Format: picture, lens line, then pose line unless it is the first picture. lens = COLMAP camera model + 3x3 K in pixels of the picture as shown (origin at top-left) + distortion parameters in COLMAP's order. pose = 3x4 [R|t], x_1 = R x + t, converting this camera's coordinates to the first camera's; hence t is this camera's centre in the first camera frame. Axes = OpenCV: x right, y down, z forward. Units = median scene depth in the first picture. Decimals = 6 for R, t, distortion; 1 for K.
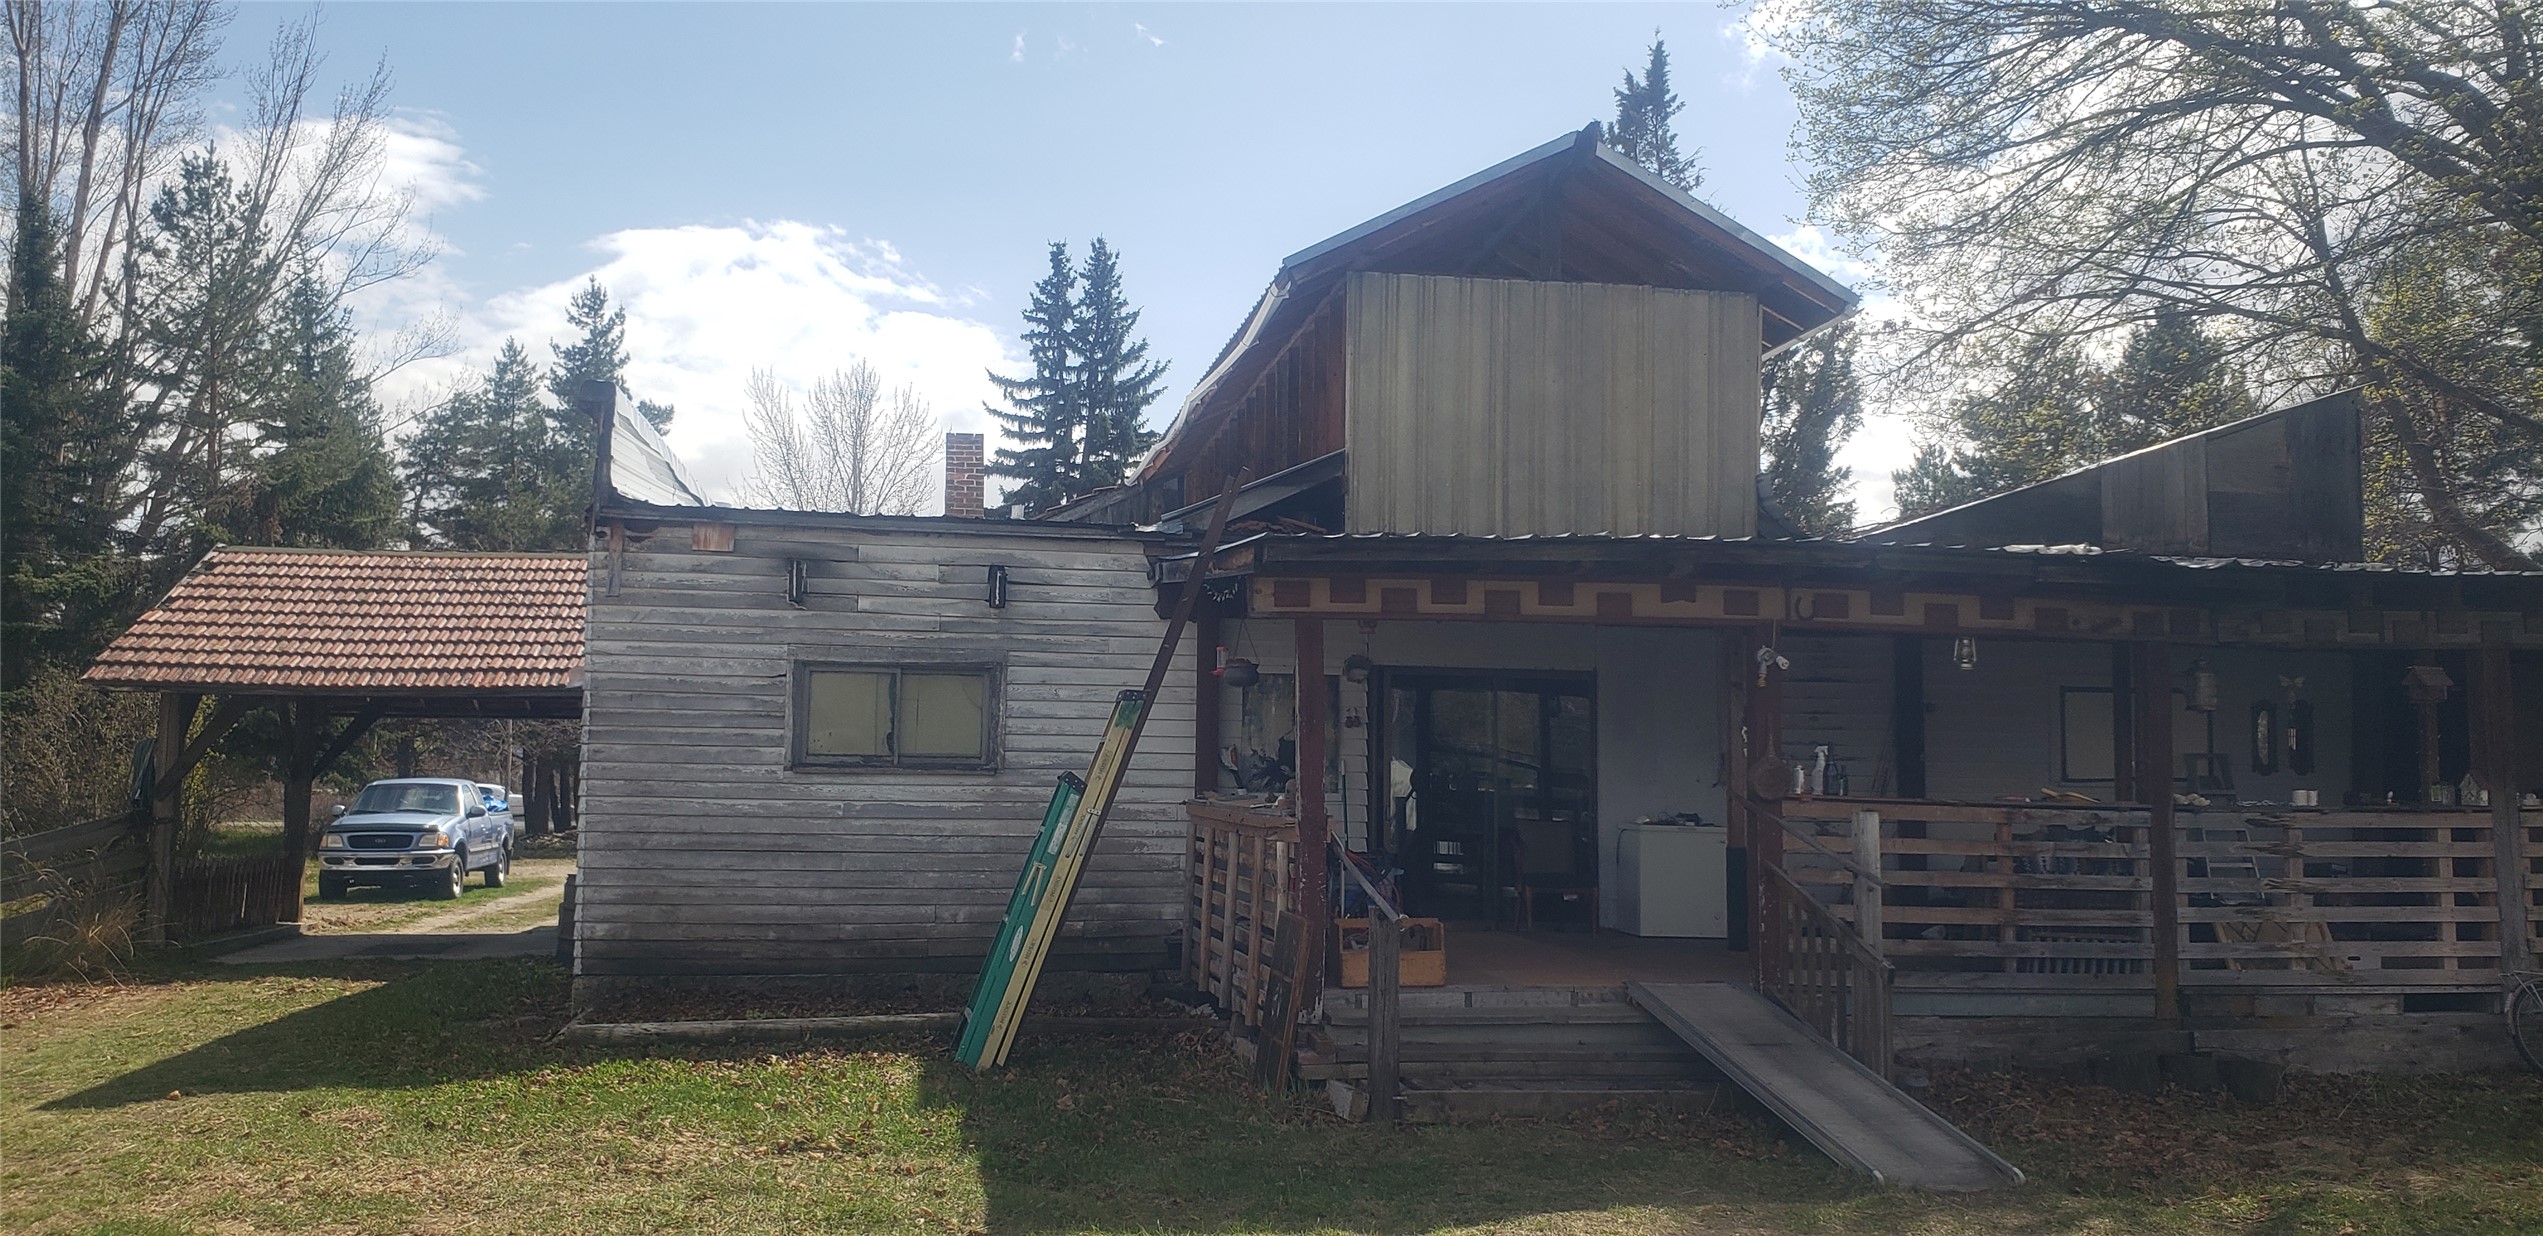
lens RADIAL K [[1896.7, 0, 1225.3], [0, 1896.7, 600.8], [0, 0, 1]] dist [-0.004231, -0.001163]
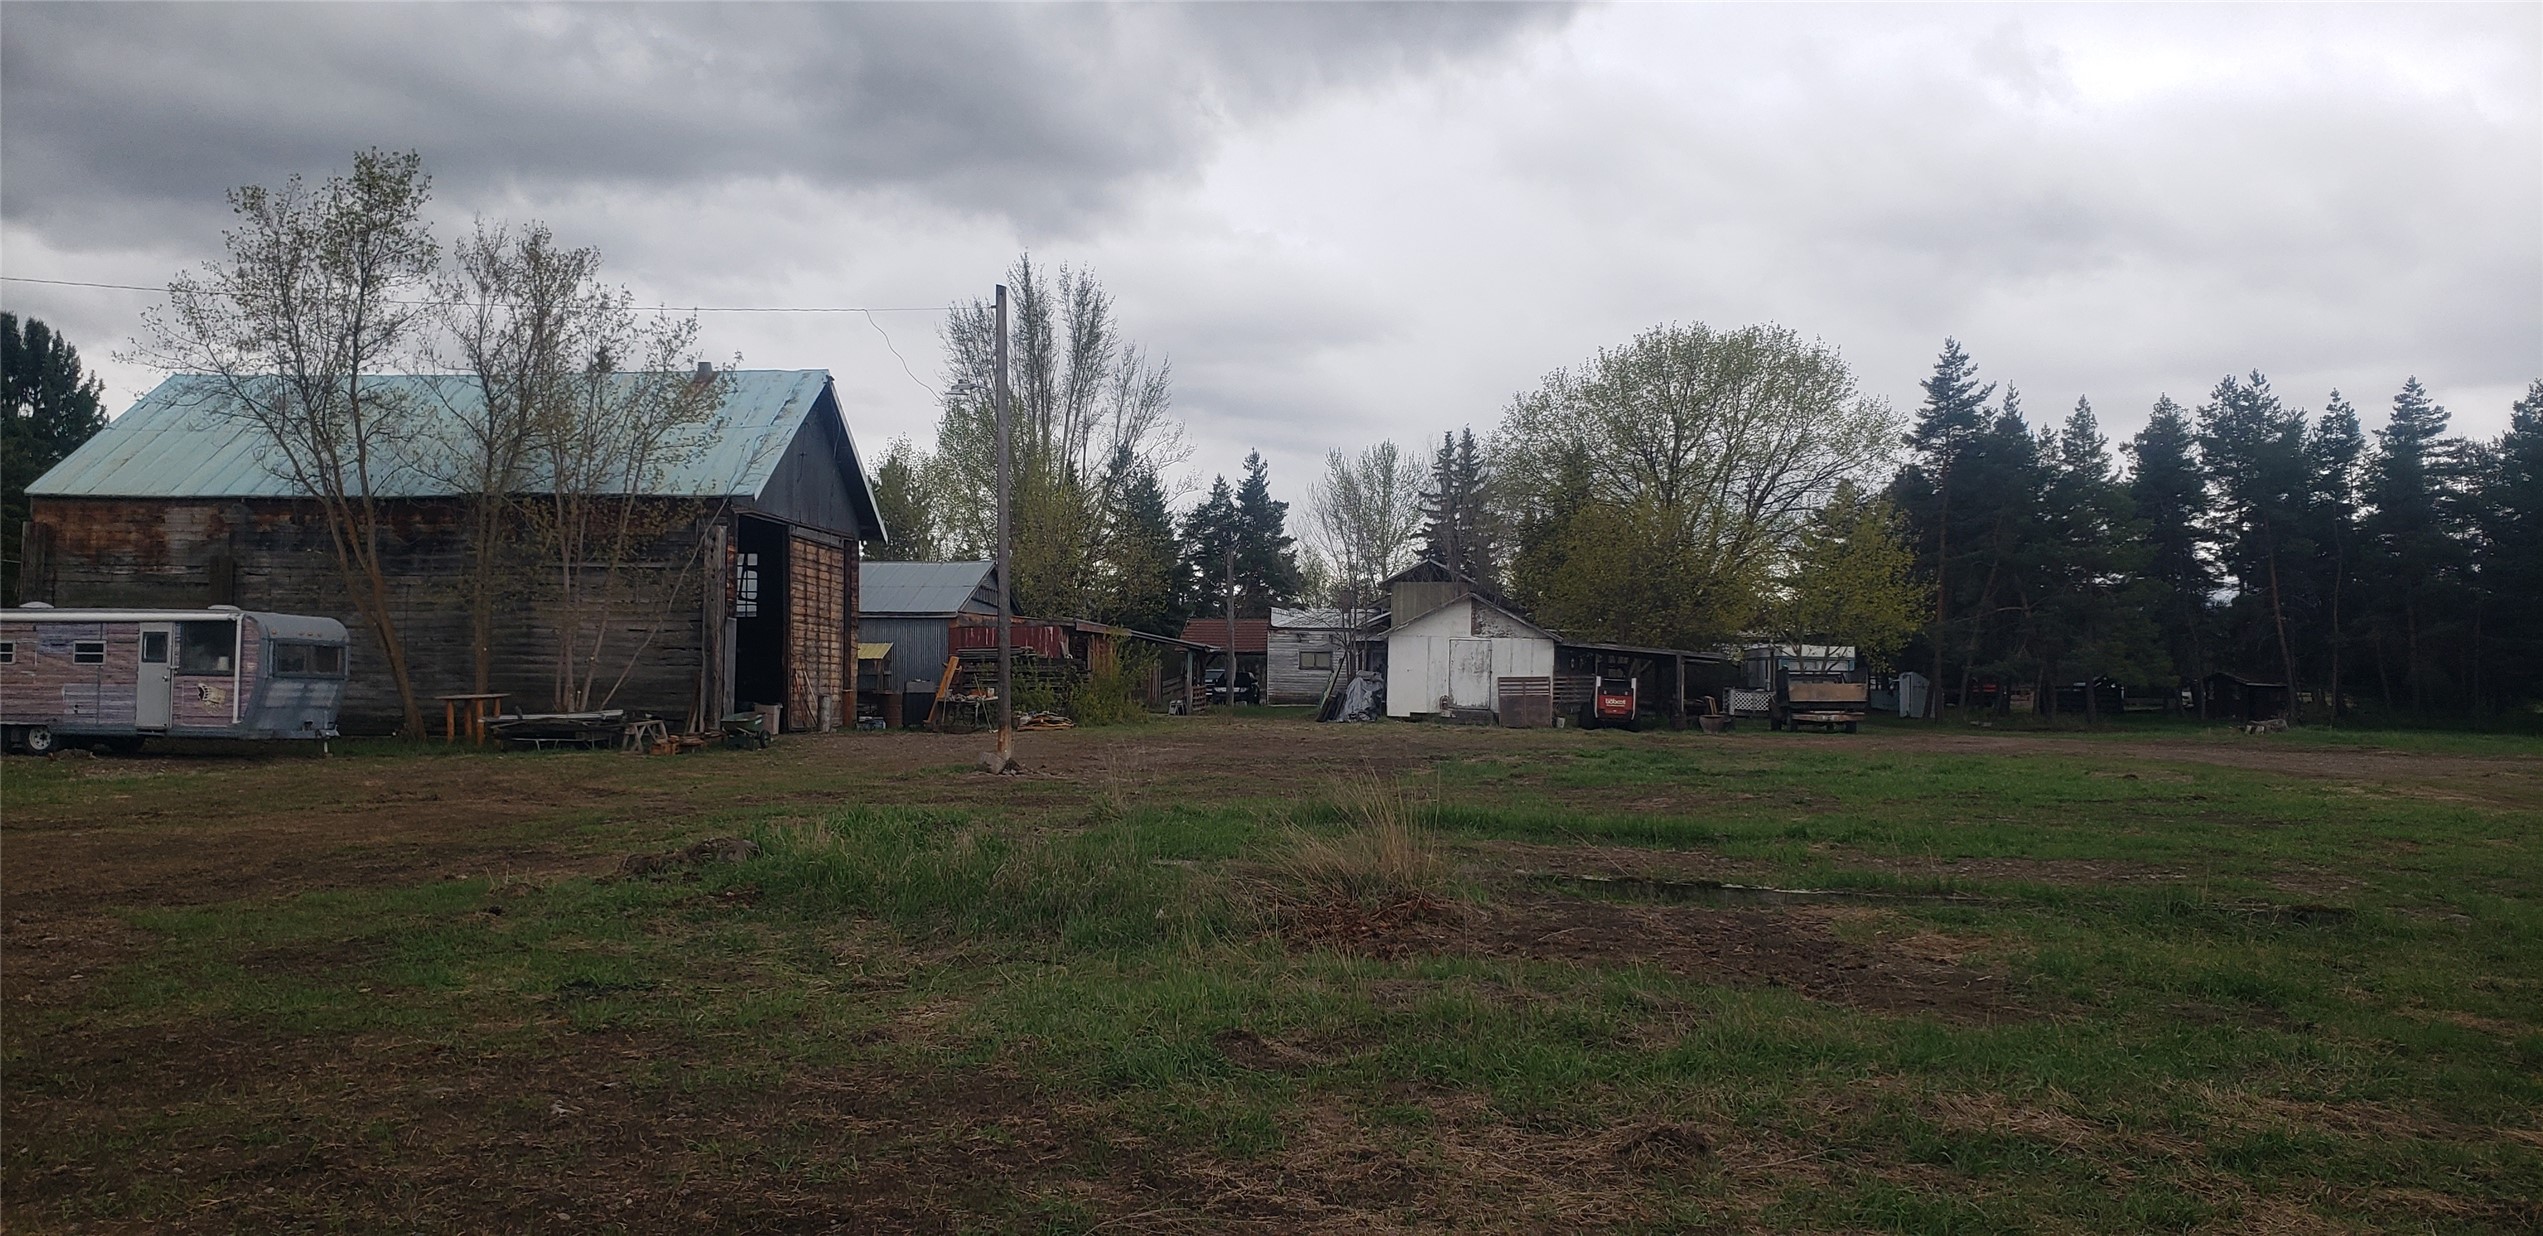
lens RADIAL K [[1896.7, 0, 1225.3], [0, 1896.7, 600.8], [0, 0, 1]] dist [-0.004231, -0.001163]
pose [[0.946709, -0.005349, -0.322046, 0.388463], [0.025839, 0.997901, 0.059383, -0.128185], [0.321052, -0.064540, 0.944860, -1.240969]]
